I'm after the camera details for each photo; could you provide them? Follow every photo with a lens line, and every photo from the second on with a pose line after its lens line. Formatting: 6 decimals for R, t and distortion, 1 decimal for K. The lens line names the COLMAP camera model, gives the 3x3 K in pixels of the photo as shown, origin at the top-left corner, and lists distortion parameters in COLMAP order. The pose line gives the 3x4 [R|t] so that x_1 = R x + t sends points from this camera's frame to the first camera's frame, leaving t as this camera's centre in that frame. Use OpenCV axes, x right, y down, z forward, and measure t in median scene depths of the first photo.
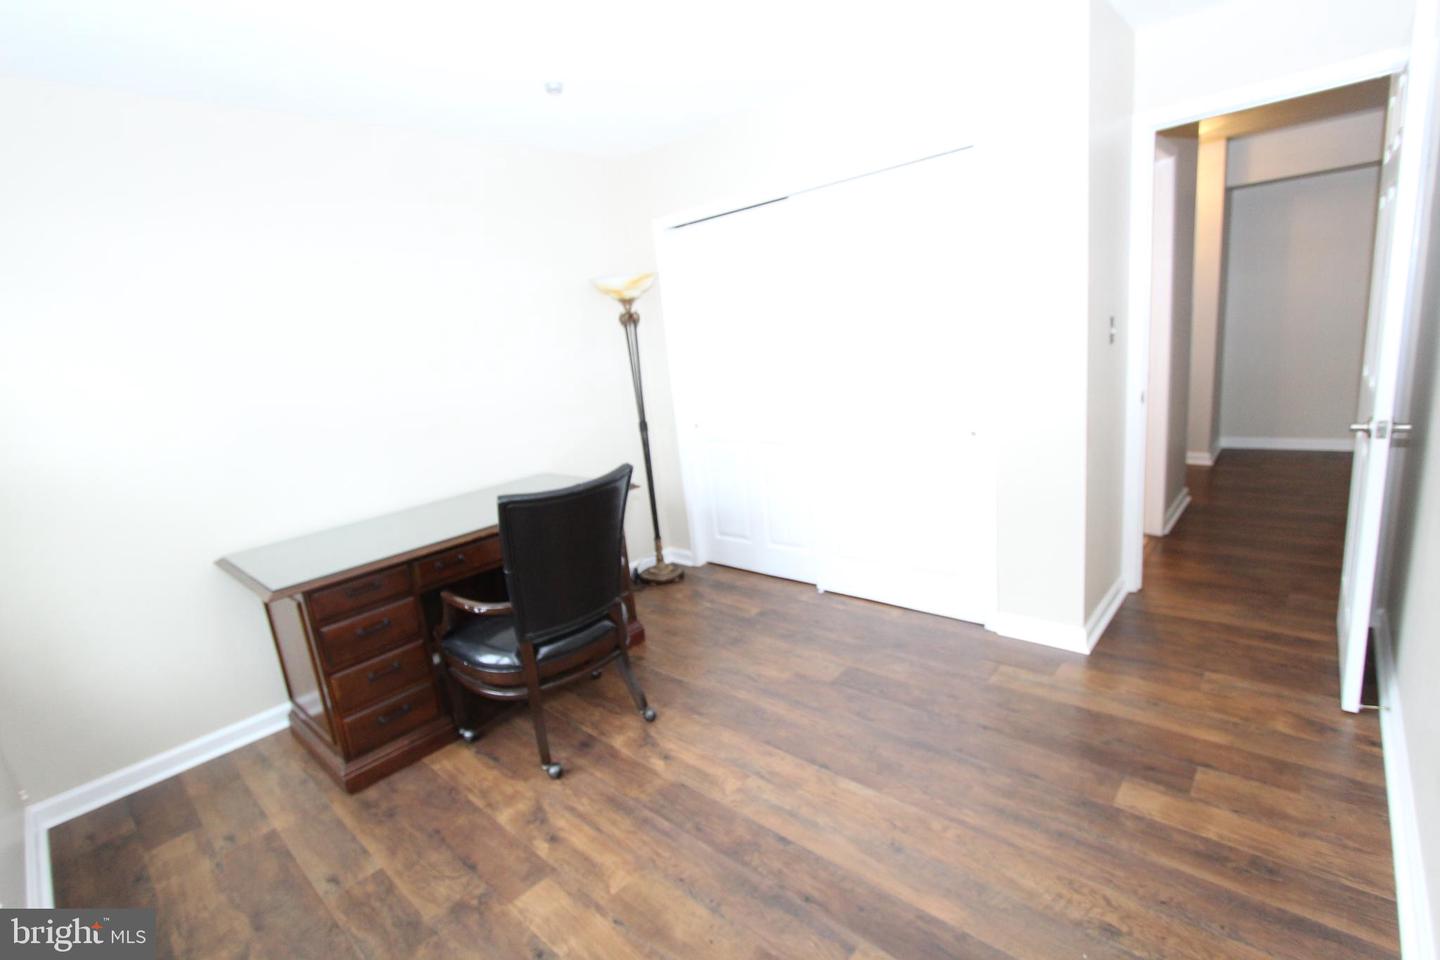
lens RADIAL K [[659.7, 0, 713.8], [0, 659.7, 482.7], [0, 0, 1]] dist [-0.015967, 0.001427]
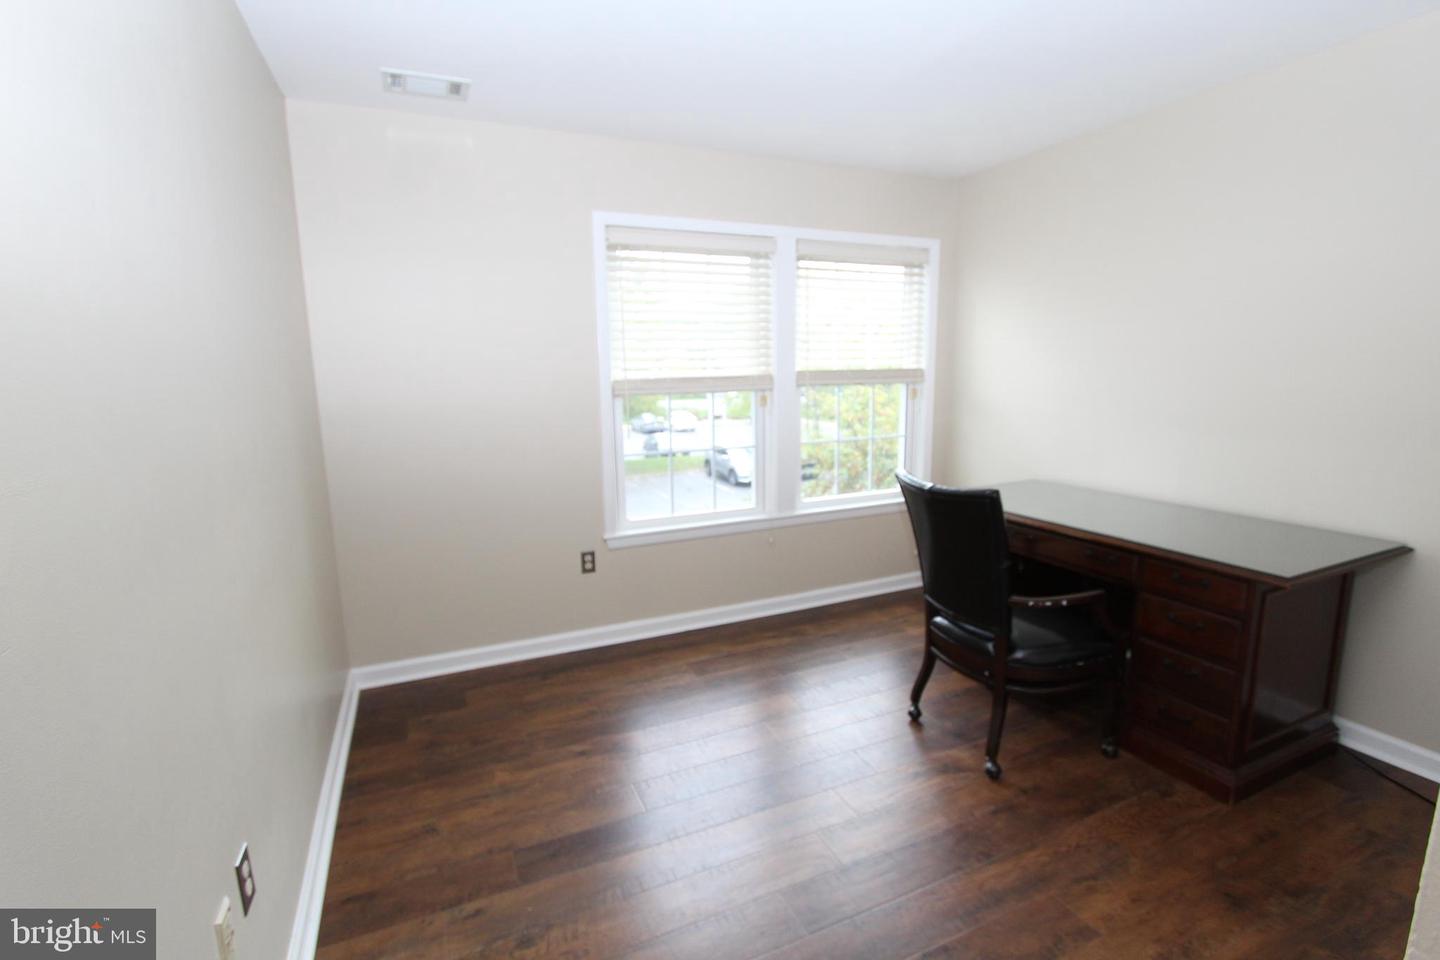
lens RADIAL K [[659.7, 0, 714.6], [0, 659.7, 478.0], [0, 0, 1]] dist [-0.015967, 0.001427]
pose [[-0.396010, 0.258252, -0.881182, 0.841389], [-0.132909, 0.933410, 0.333289, -0.301664], [0.908576, 0.249103, -0.335316, 0.985839]]
